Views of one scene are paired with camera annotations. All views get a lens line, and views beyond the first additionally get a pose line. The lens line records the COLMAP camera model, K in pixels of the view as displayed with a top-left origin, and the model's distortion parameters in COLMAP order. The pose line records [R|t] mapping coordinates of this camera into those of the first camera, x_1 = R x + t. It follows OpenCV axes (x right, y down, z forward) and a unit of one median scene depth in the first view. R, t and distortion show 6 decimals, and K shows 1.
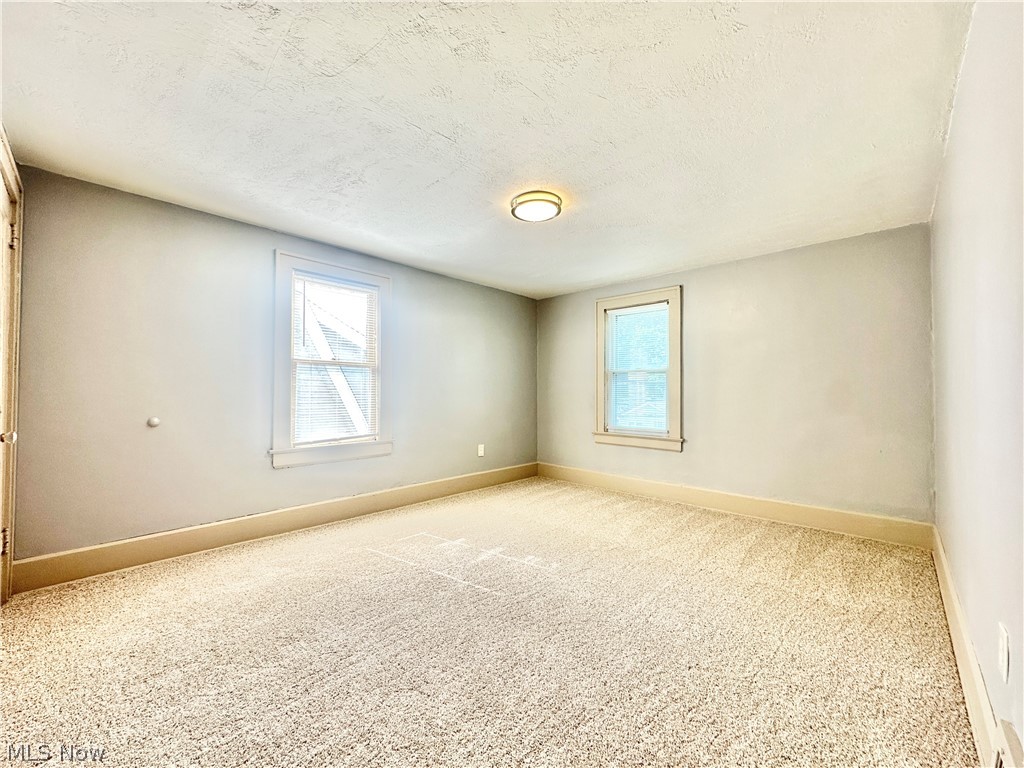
lens RADIAL K [[404.4, 0, 512.0], [0, 404.4, 384.0], [0, 0, 1]] dist [0.000615, -0.000133]
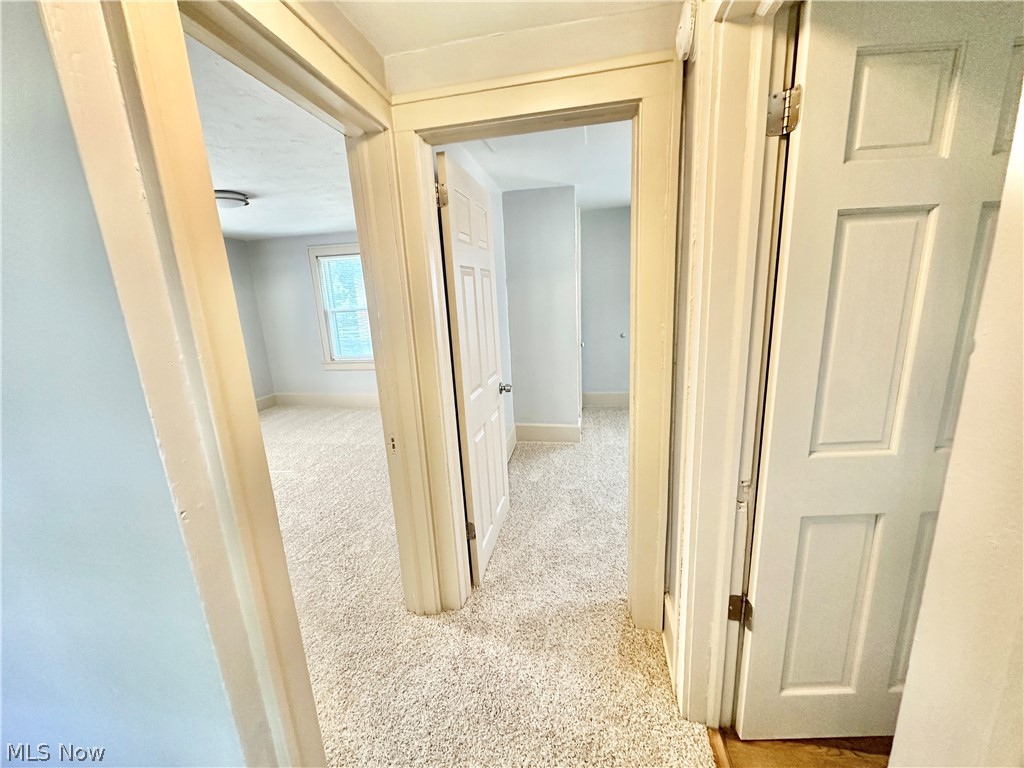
lens RADIAL K [[404.4, 0, 512.0], [0, 404.4, 384.0], [0, 0, 1]] dist [0.000615, -0.000133]
pose [[0.831910, -0.165097, 0.529782, 0.027965], [0.039481, 0.969906, 0.240257, -0.101797], [-0.553504, -0.178956, 0.813393, -0.360721]]
